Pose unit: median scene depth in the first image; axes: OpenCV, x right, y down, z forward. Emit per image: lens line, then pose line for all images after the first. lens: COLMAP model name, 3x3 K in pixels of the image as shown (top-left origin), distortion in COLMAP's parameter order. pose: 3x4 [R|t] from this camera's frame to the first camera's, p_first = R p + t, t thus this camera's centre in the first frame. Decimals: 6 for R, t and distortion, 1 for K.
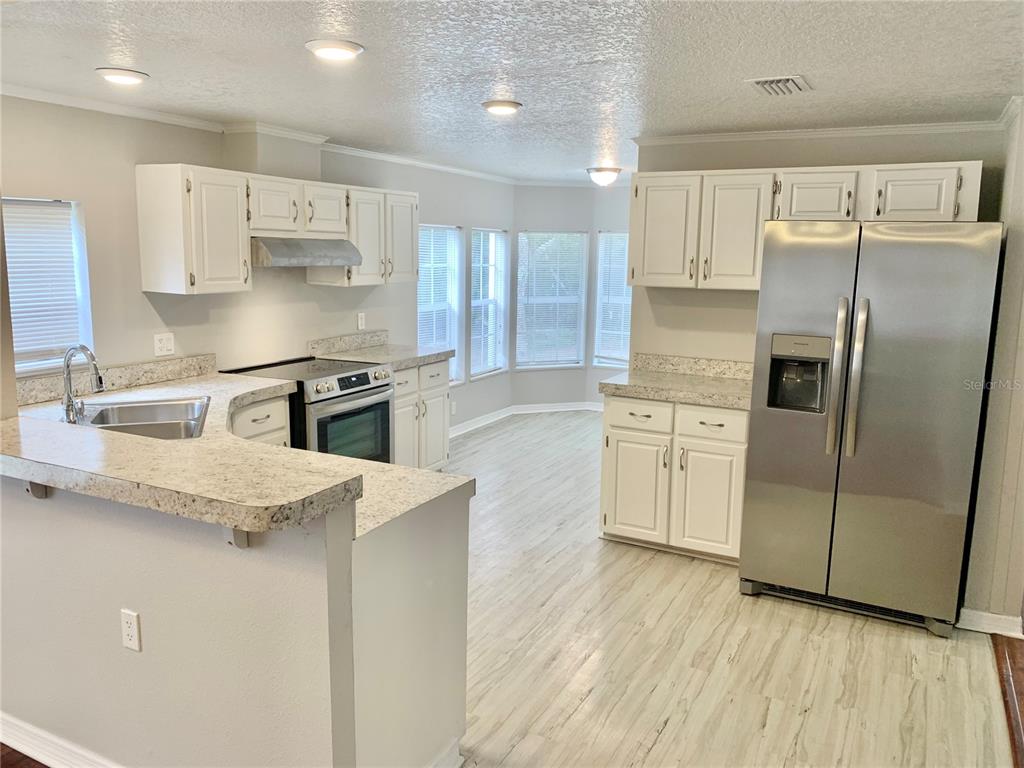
lens RADIAL K [[785.1, 0, 512.0], [0, 785.1, 384.0], [0, 0, 1]] dist [0.077429, -0.095170]
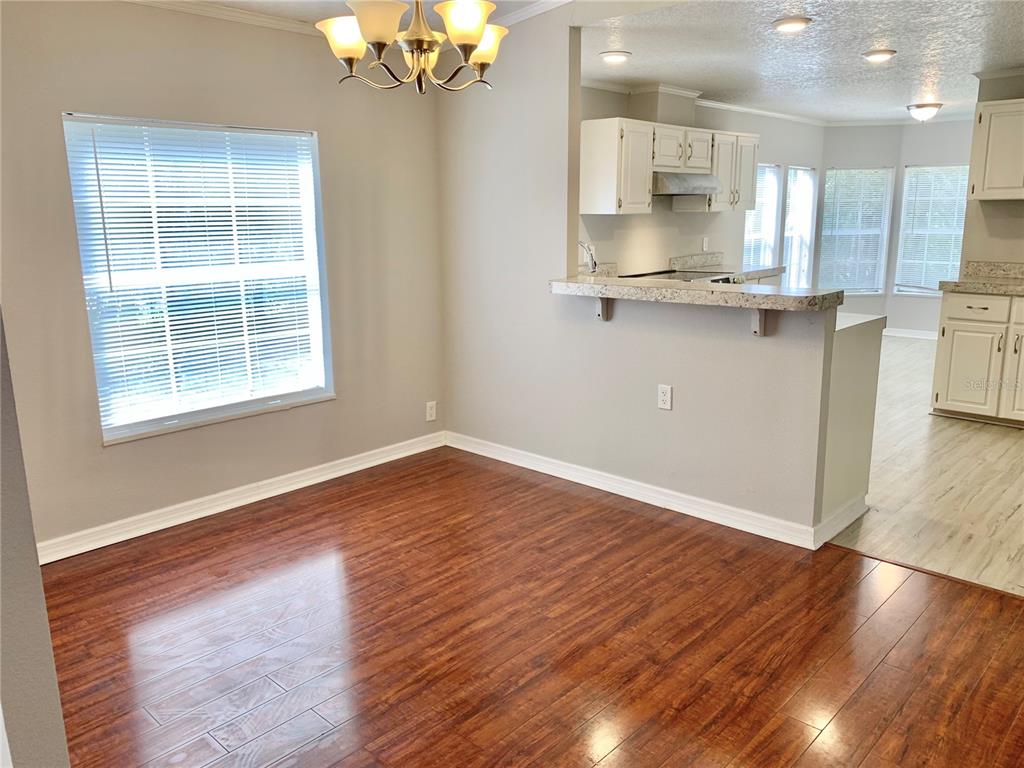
lens RADIAL K [[785.1, 0, 512.0], [0, 785.1, 384.0], [0, 0, 1]] dist [0.077429, -0.095170]
pose [[0.961544, 0.035003, -0.272410, -0.178575], [-0.022680, 0.998577, 0.048256, 0.110391], [0.273712, -0.040222, 0.960970, -0.352350]]
